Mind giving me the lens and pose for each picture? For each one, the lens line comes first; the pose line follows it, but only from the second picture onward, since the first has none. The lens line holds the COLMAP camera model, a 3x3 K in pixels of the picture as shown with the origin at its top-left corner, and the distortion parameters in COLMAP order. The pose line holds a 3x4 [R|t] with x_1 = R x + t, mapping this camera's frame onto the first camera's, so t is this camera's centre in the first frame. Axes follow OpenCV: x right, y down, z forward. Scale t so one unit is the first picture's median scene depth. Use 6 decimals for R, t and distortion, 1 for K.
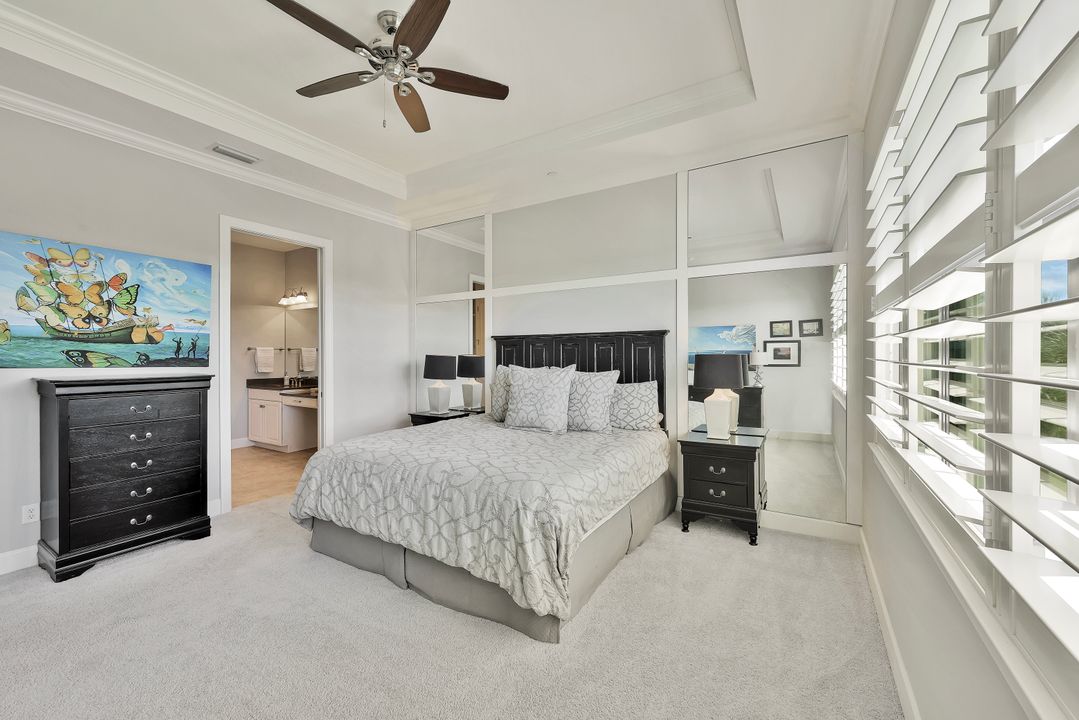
lens RADIAL K [[433.2, 0, 536.7], [0, 433.2, 356.7], [0, 0, 1]] dist [0.000452, 0.000206]
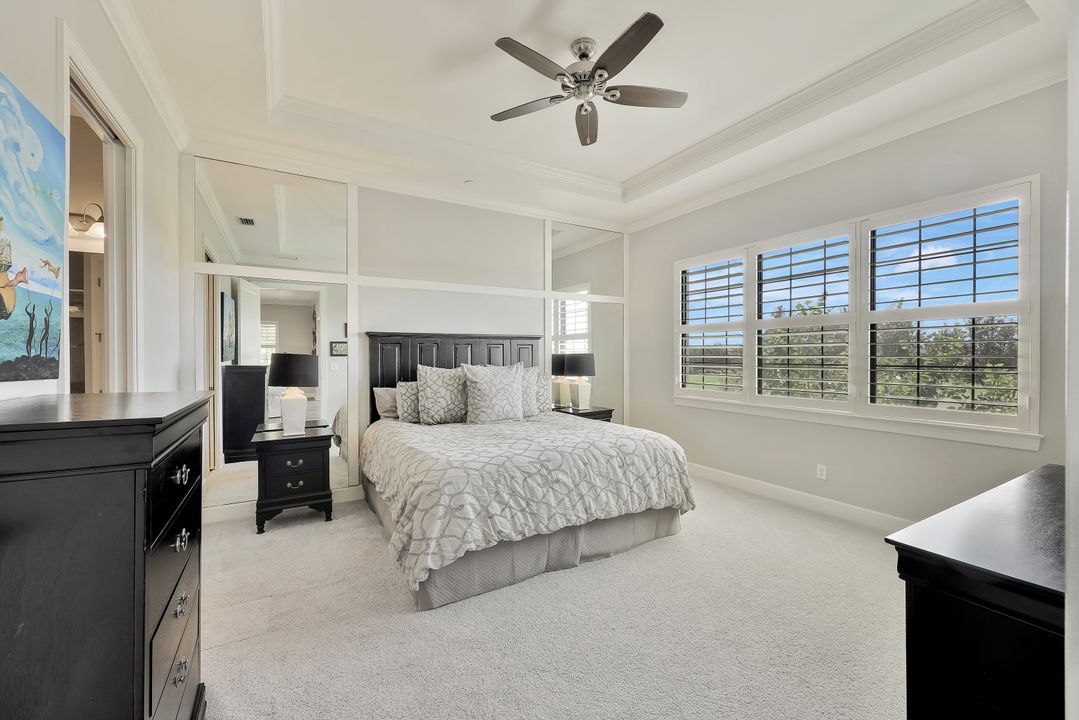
lens RADIAL K [[433.2, 0, 543.7], [0, 433.2, 358.6], [0, 0, 1]] dist [0.000452, 0.000206]
pose [[0.458642, -0.004398, 0.888610, -1.278721], [0.006365, 0.999978, 0.001663, 0.010067], [-0.888598, 0.004893, 0.458660, 0.555933]]
